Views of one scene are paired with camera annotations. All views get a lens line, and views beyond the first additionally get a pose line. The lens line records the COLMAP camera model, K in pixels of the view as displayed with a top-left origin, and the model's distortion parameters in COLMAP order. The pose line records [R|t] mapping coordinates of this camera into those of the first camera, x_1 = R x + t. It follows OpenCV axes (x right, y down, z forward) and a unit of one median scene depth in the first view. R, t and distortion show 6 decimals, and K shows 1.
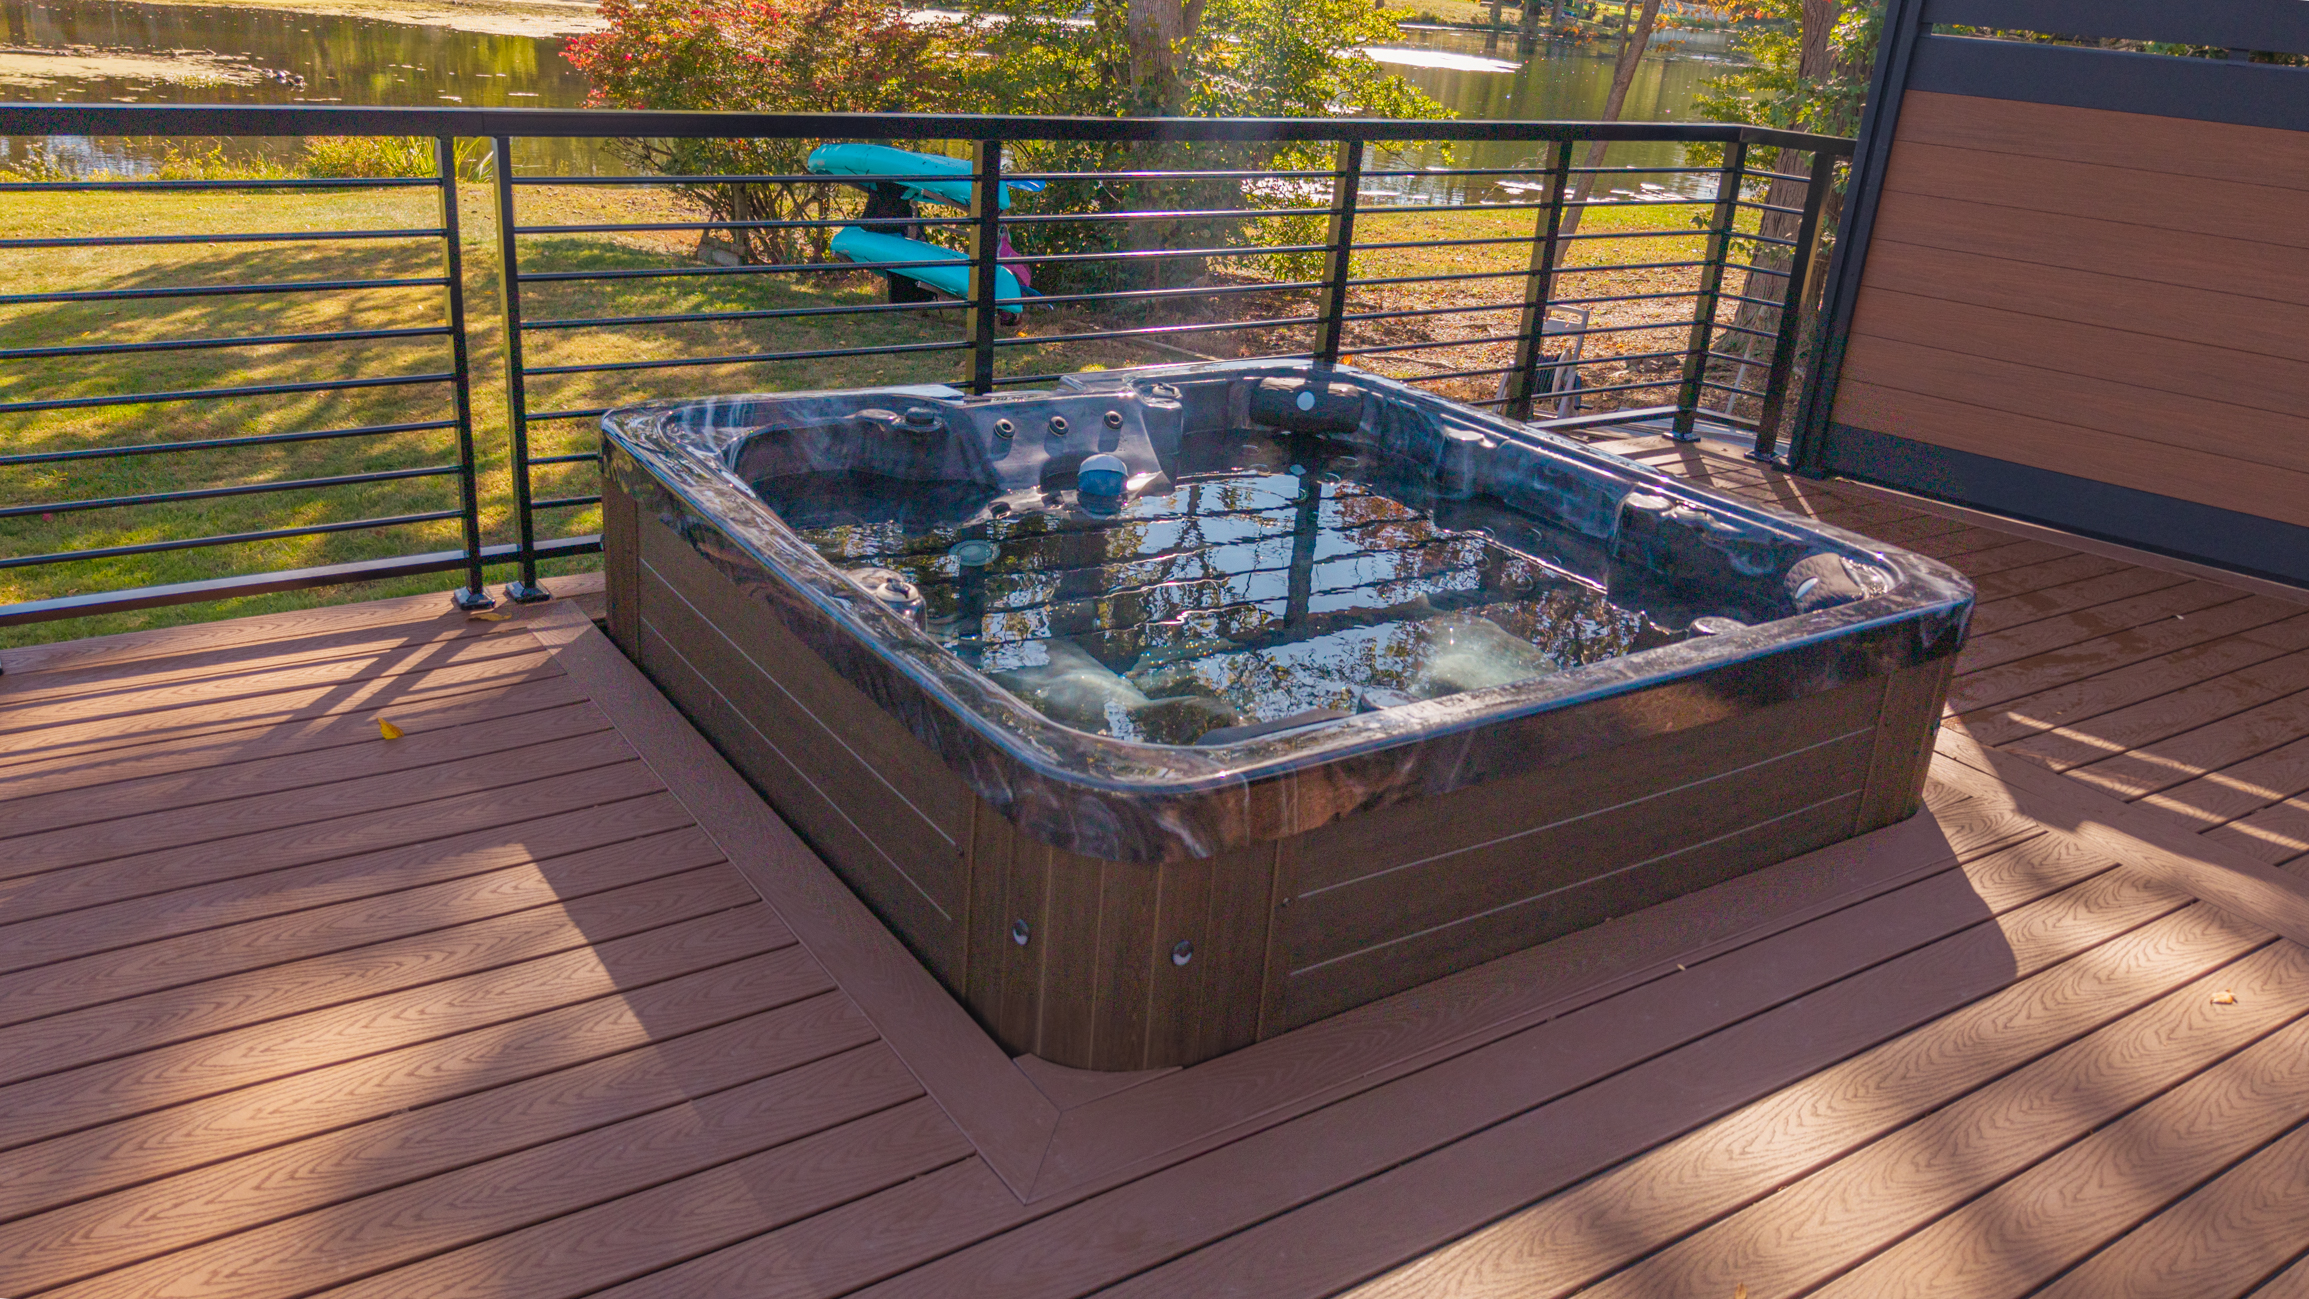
lens RADIAL K [[1762.5, 0, 1151.6], [0, 1762.5, 640.8], [0, 0, 1]] dist [0.024454, -0.015791]
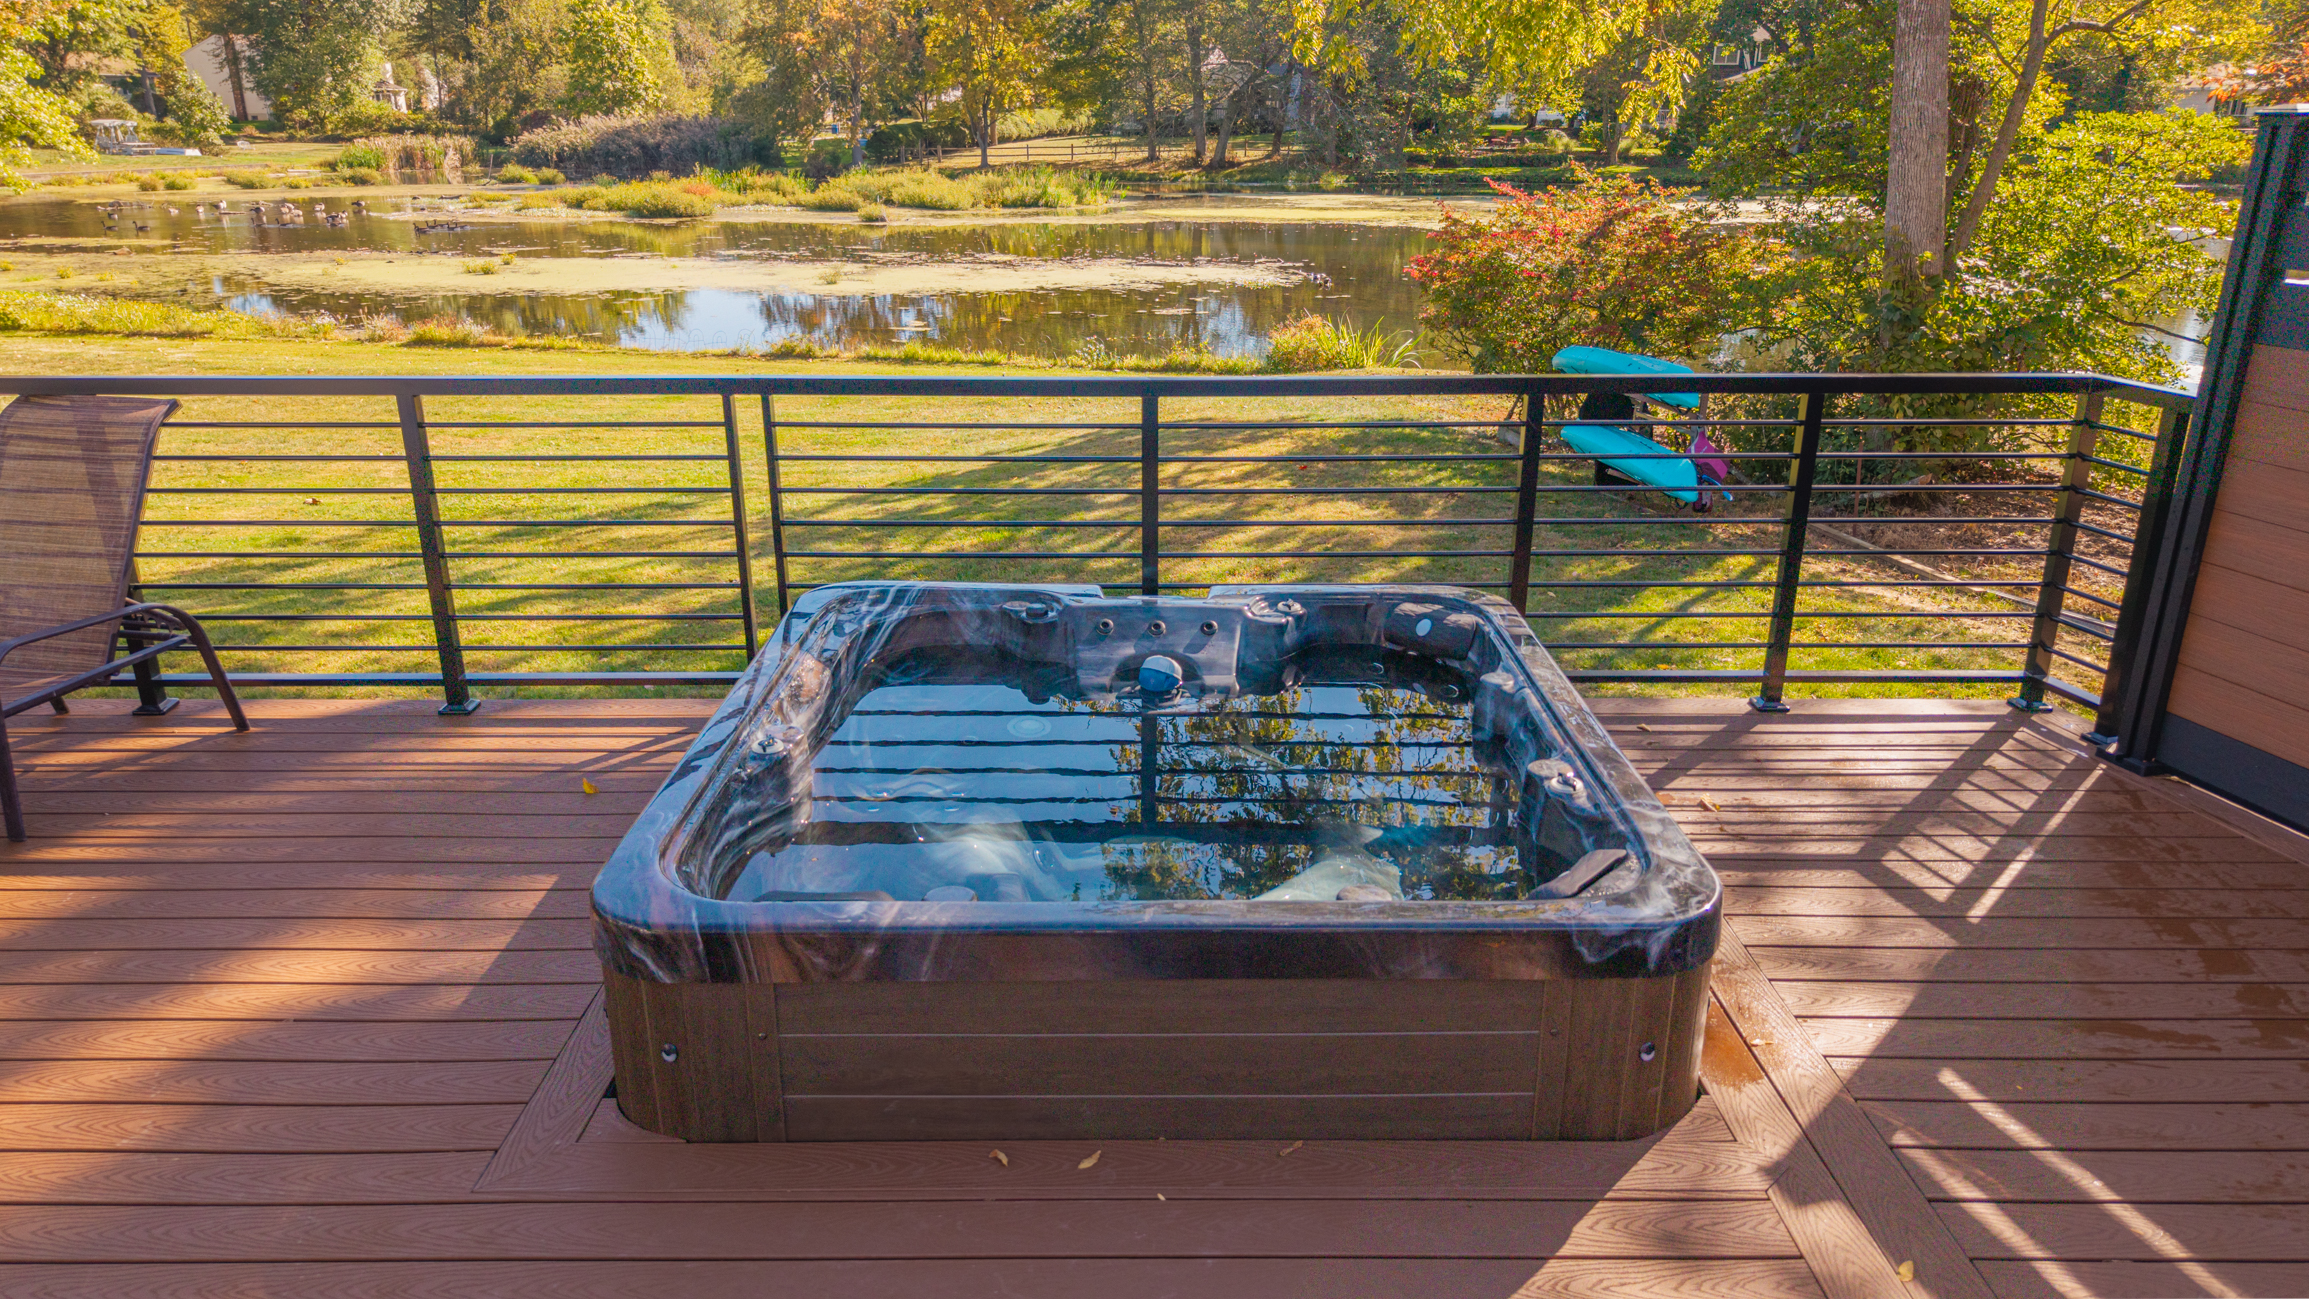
lens RADIAL K [[1548.6, 0, 1152.5], [0, 1548.6, 650.0], [0, 0, 1]] dist [0.026433, -0.021673]
pose [[0.828112, 0.115182, -0.548602, 0.602696], [-0.150150, 0.988478, -0.019114, -0.099431], [0.540080, 0.098201, 0.835865, 0.128584]]
